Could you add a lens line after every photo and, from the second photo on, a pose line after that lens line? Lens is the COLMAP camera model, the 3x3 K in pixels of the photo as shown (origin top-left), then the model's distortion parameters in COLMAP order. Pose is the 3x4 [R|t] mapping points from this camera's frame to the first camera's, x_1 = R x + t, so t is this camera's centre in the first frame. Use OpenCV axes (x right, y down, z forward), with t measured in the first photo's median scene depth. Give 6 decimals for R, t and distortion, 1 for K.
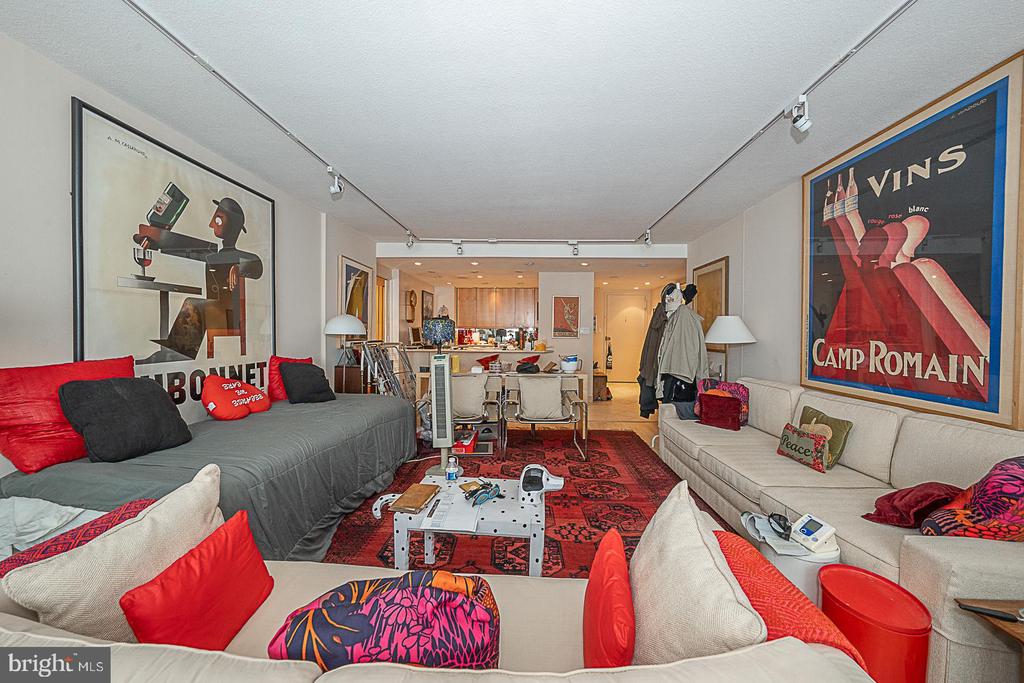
lens RADIAL K [[350.8, 0, 511.7], [0, 350.8, 336.1], [0, 0, 1]] dist [-0.015505, 0.000247]
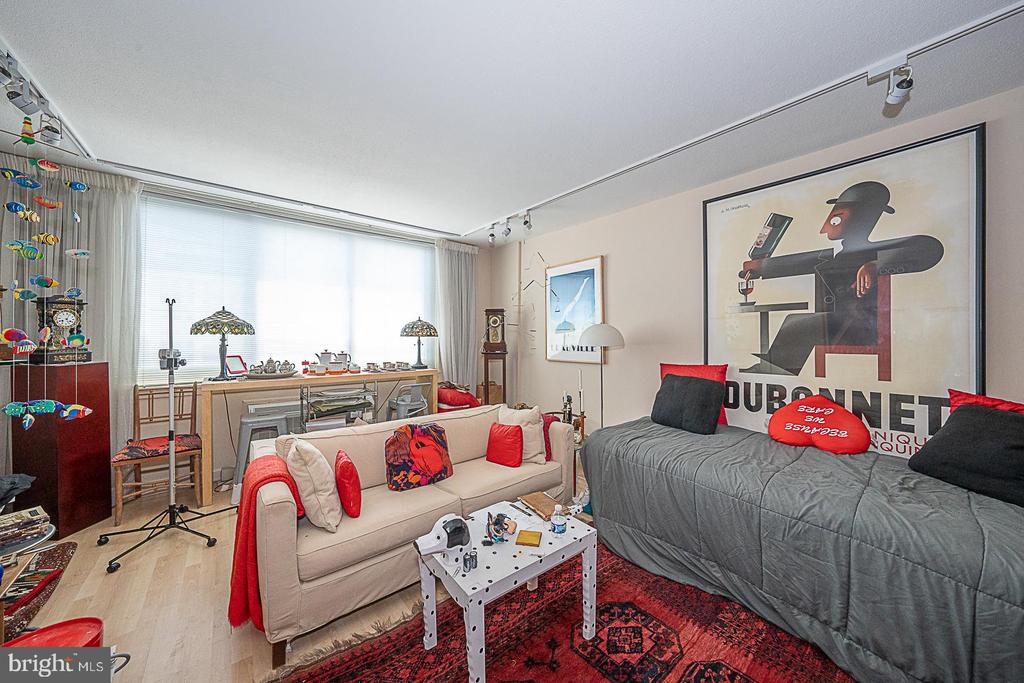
lens RADIAL K [[350.8, 0, 515.8], [0, 350.8, 339.2], [0, 0, 1]] dist [-0.015505, 0.000247]
pose [[-0.736195, -0.006004, -0.676743, 0.364049], [-0.014238, 0.999877, 0.006618, -0.032864], [0.676619, 0.014508, -0.736190, 1.221655]]
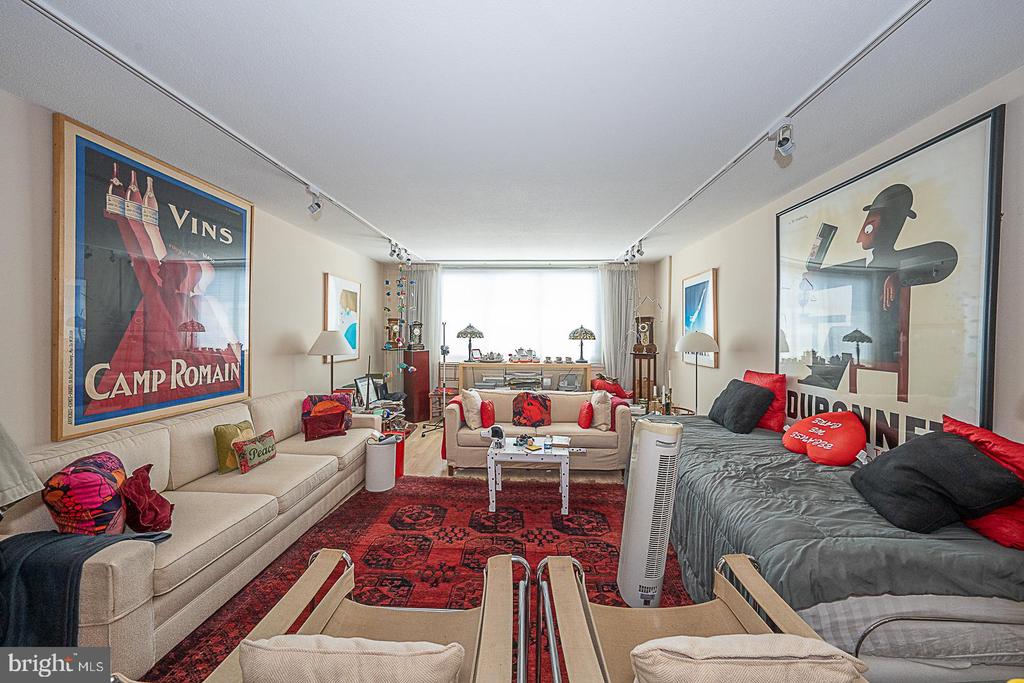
lens RADIAL K [[350.8, 0, 514.7], [0, 350.8, 339.4], [0, 0, 1]] dist [-0.015505, 0.000247]
pose [[-0.999889, -0.013662, -0.005865, -0.006797], [-0.013820, 0.999515, 0.027913, -0.090778], [0.005481, 0.027991, -0.999593, 2.021018]]
